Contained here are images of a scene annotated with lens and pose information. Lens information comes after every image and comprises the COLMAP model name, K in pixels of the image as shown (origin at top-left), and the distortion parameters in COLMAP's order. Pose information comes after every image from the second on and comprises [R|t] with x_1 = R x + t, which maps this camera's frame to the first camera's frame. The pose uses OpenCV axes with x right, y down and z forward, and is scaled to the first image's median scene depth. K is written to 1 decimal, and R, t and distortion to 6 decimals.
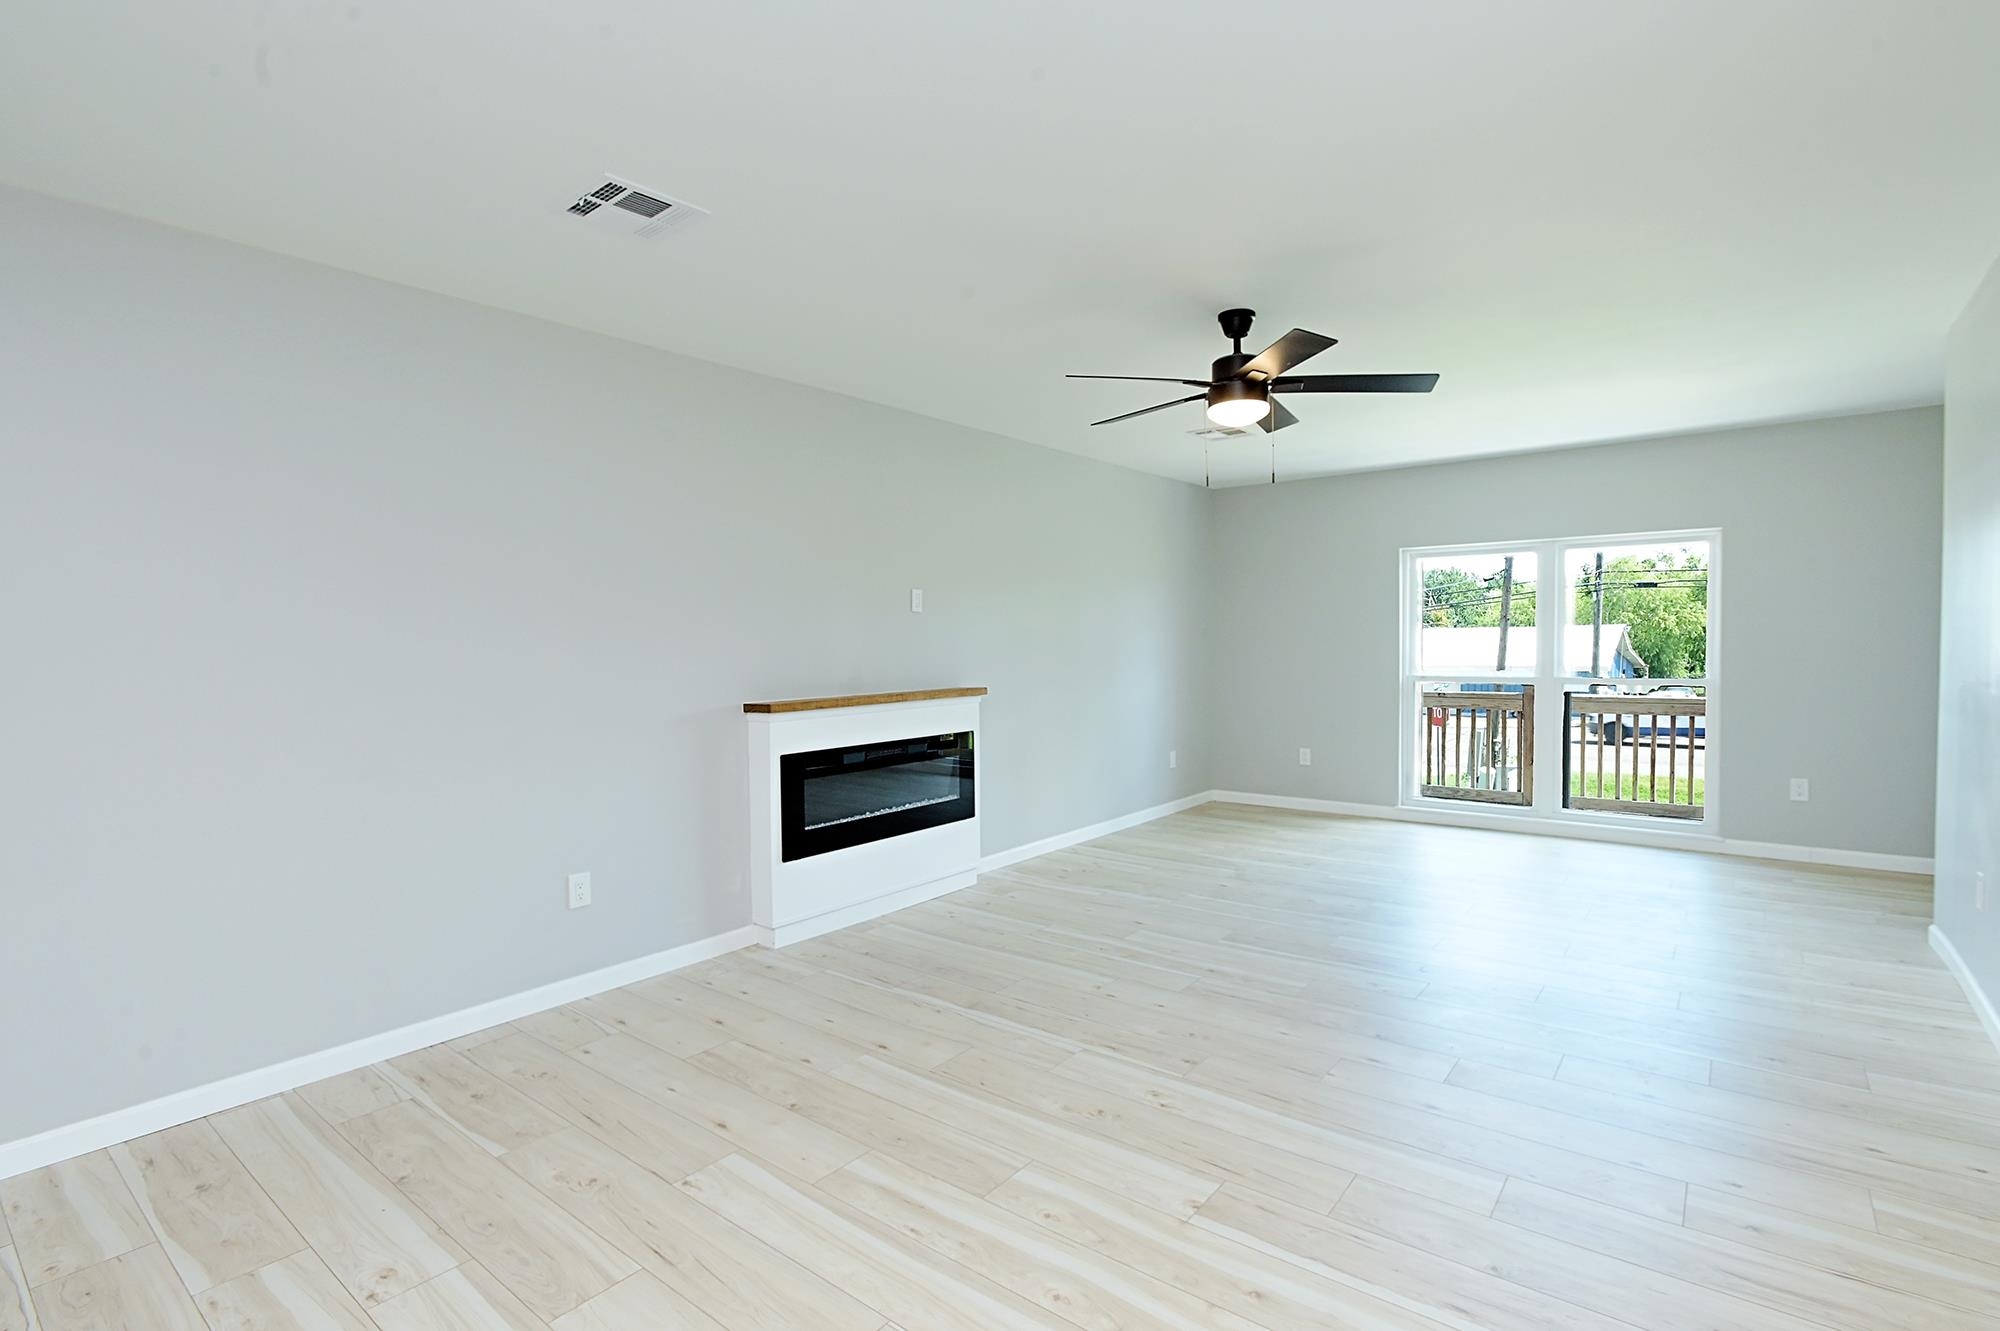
lens RADIAL K [[944.6, 0, 1002.5], [0, 944.6, 669.8], [0, 0, 1]] dist [-0.012162, -0.000419]
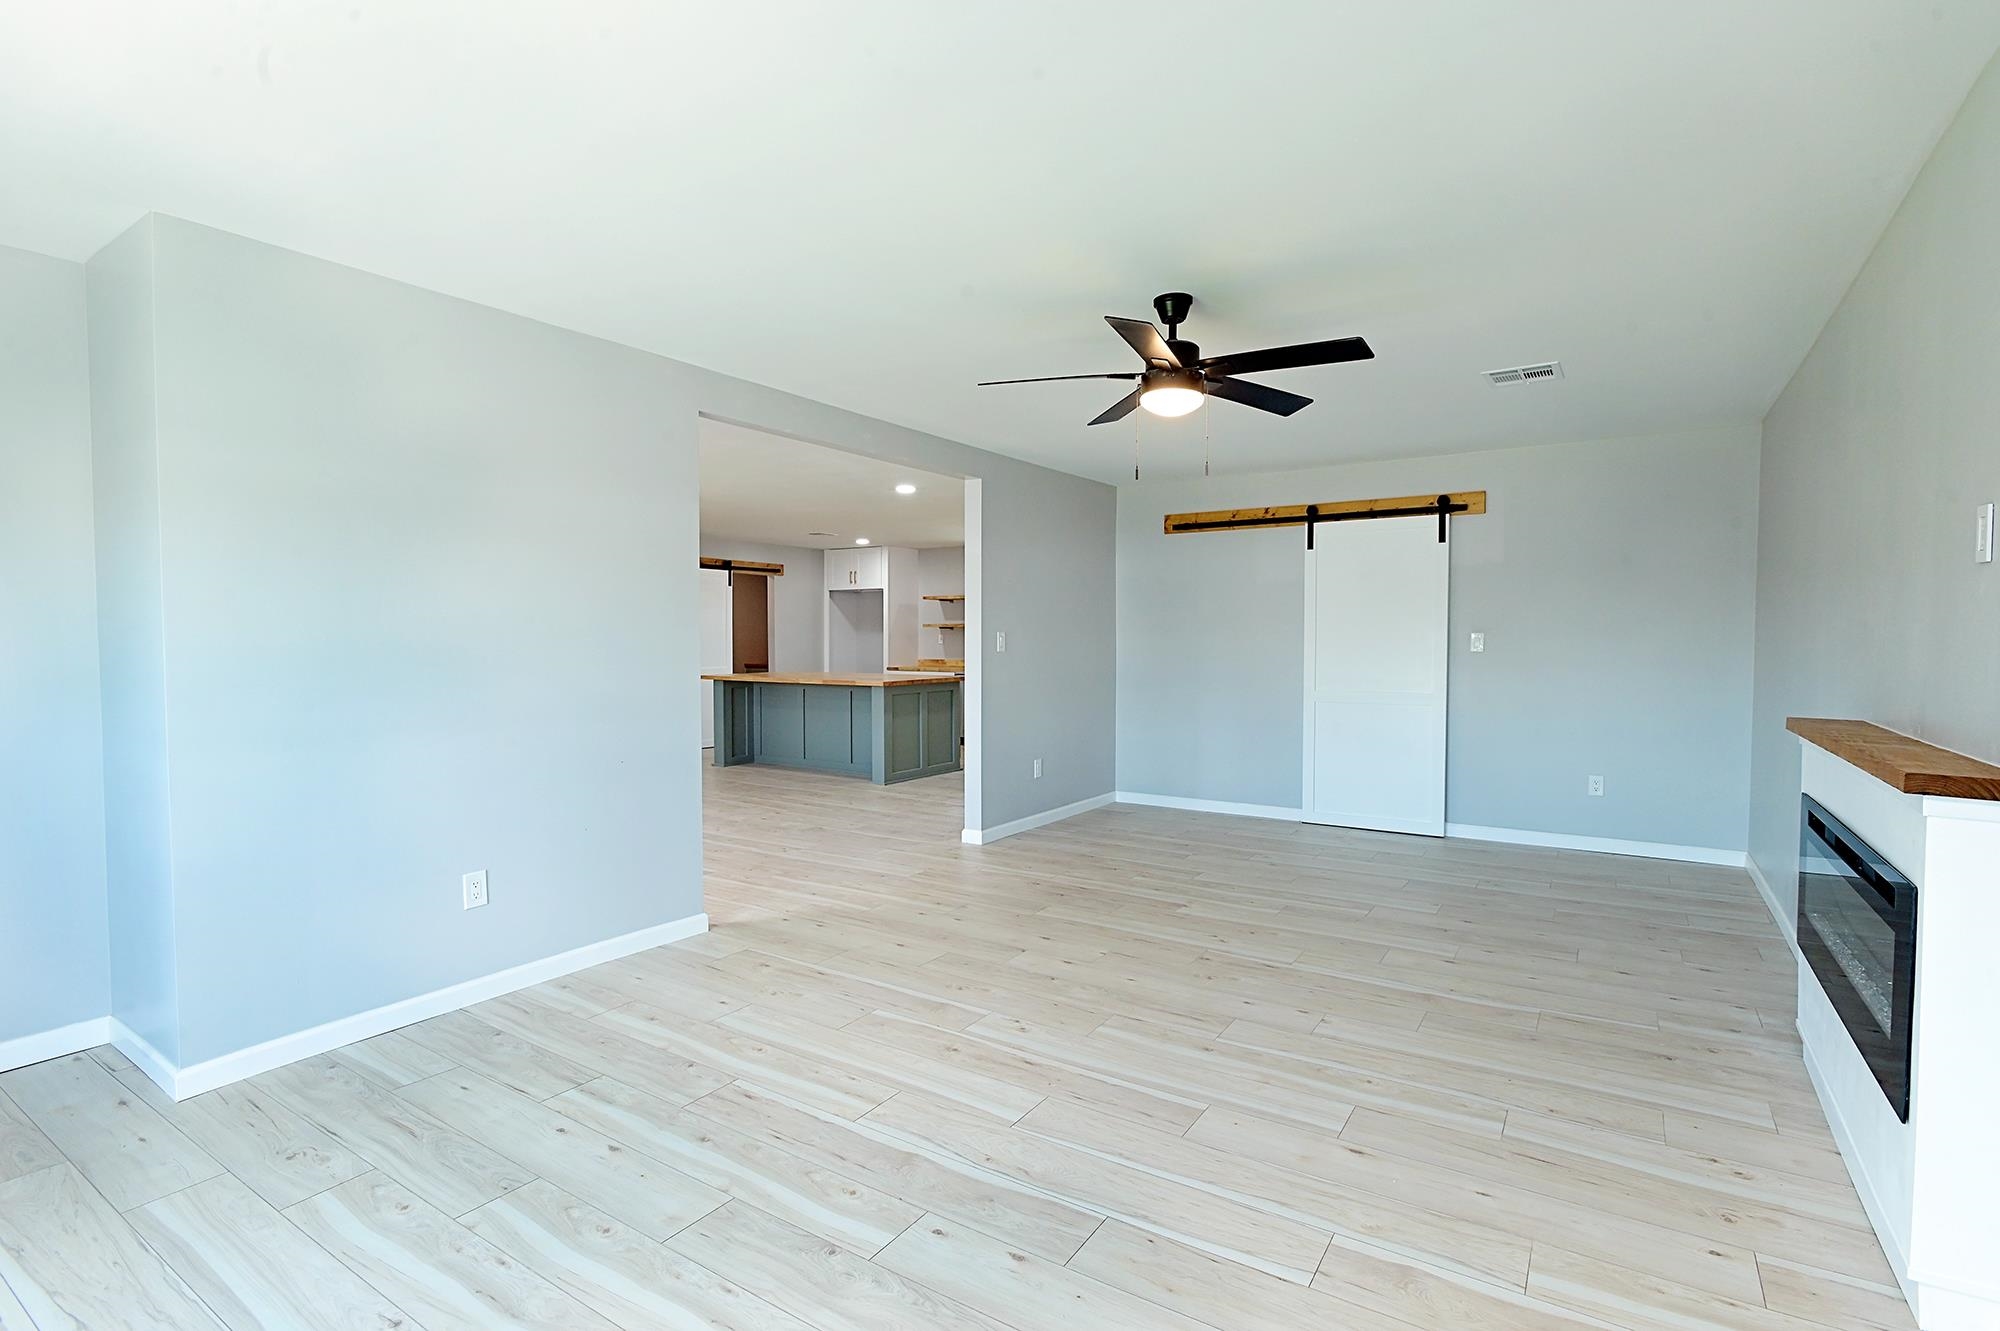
lens RADIAL K [[944.6, 0, 1002.5], [0, 944.6, 669.8], [0, 0, 1]] dist [-0.012162, -0.000419]
pose [[-0.995579, 0.020609, -0.091643, 0.492242], [0.013948, 0.997253, 0.072739, -0.072023], [0.092890, 0.071139, -0.993132, 1.870280]]
